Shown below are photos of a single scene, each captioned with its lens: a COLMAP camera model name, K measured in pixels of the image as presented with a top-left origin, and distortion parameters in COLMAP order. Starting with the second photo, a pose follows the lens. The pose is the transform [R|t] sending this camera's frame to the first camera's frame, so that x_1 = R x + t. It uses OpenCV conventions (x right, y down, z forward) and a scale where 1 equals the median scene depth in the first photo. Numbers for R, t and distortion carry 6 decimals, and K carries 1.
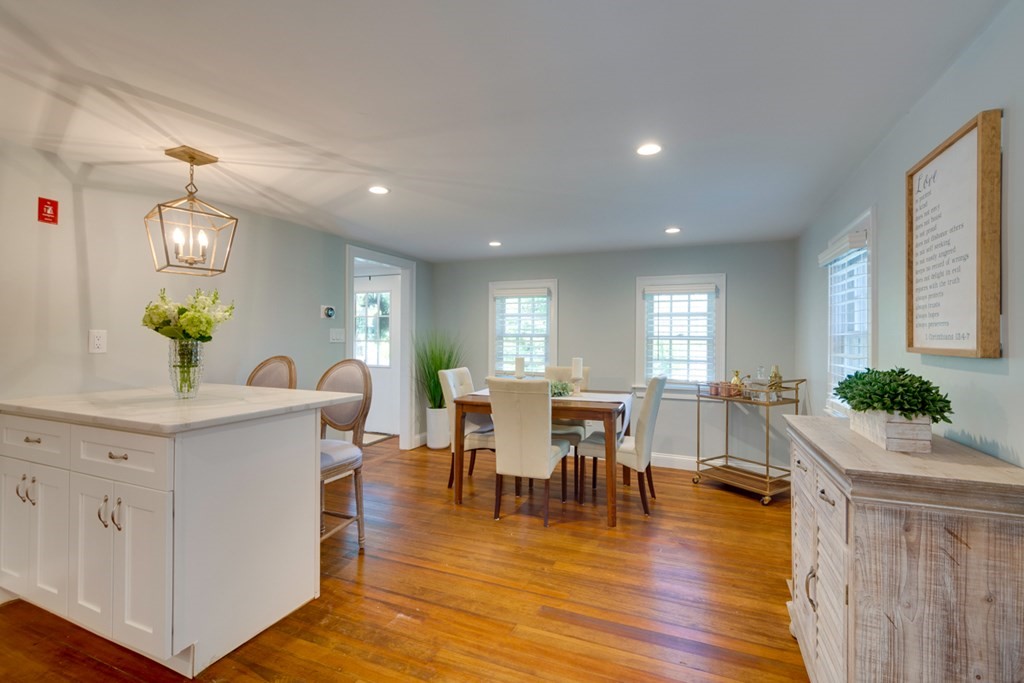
lens RADIAL K [[448.0, 0, 516.8], [0, 448.0, 338.1], [0, 0, 1]] dist [0.002942, 0.000301]
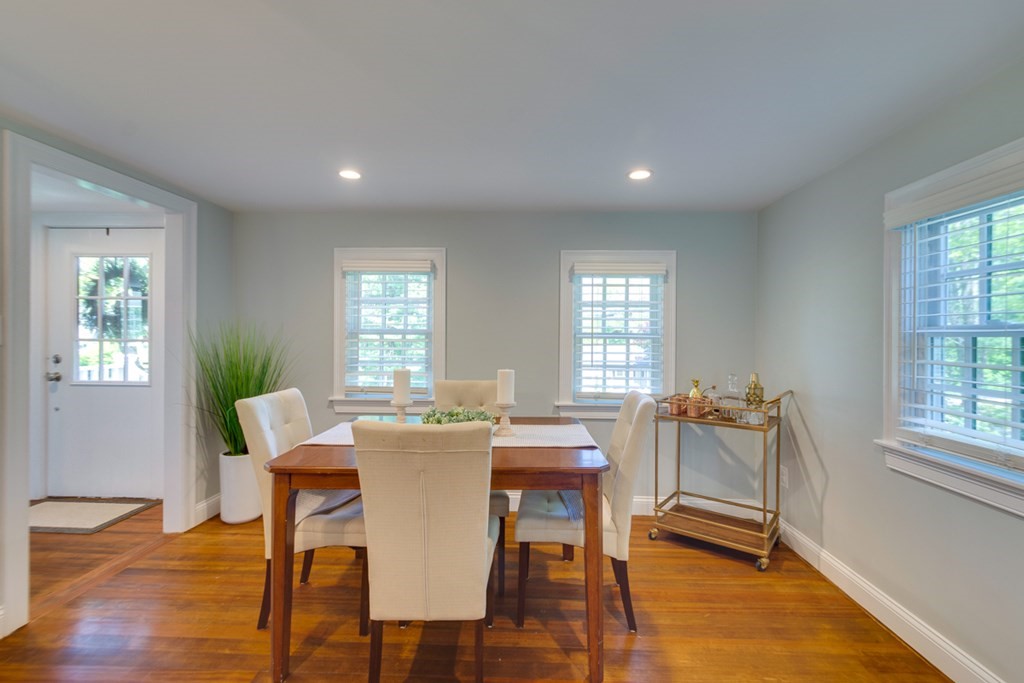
lens RADIAL K [[448.0, 0, 516.8], [0, 448.0, 338.1], [0, 0, 1]] dist [0.002942, 0.000301]
pose [[0.937237, -0.000975, 0.348691, -0.047505], [-0.001586, 0.999974, 0.007059, -0.001503], [-0.348689, -0.007169, 0.937211, 0.364982]]
